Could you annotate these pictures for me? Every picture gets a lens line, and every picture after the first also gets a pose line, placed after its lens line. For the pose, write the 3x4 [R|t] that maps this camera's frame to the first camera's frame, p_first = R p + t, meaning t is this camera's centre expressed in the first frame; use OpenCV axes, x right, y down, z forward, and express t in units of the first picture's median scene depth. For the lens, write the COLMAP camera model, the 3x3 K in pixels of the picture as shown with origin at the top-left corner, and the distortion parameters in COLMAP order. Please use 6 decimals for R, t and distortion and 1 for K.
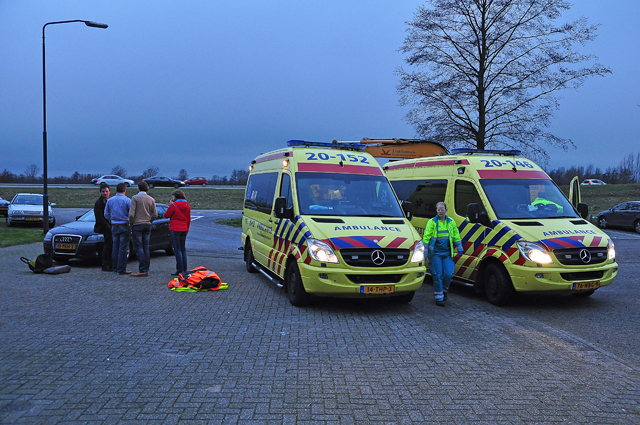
lens RADIAL K [[546.1, 0, 341.6], [0, 546.1, 219.9], [0, 0, 1]] dist [-0.089469, 0.137669]
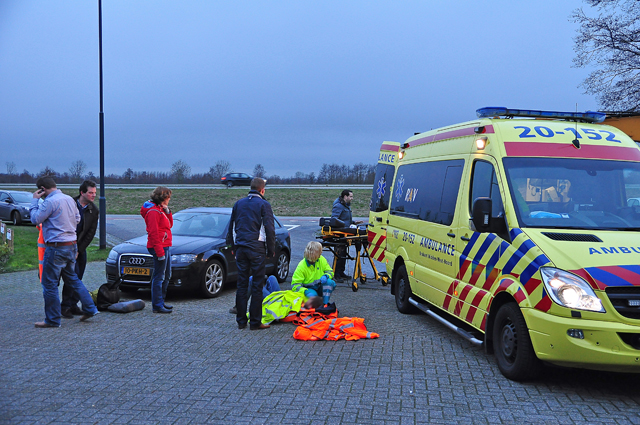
lens RADIAL K [[713.2, 0, 338.2], [0, 713.2, 211.3], [0, 0, 1]] dist [0.048532, 0.000000]
pose [[0.985293, -0.001856, -0.170863, -0.119130], [-0.002471, 0.999682, -0.025108, -0.005606], [0.170856, 0.025161, 0.984975, 0.162163]]
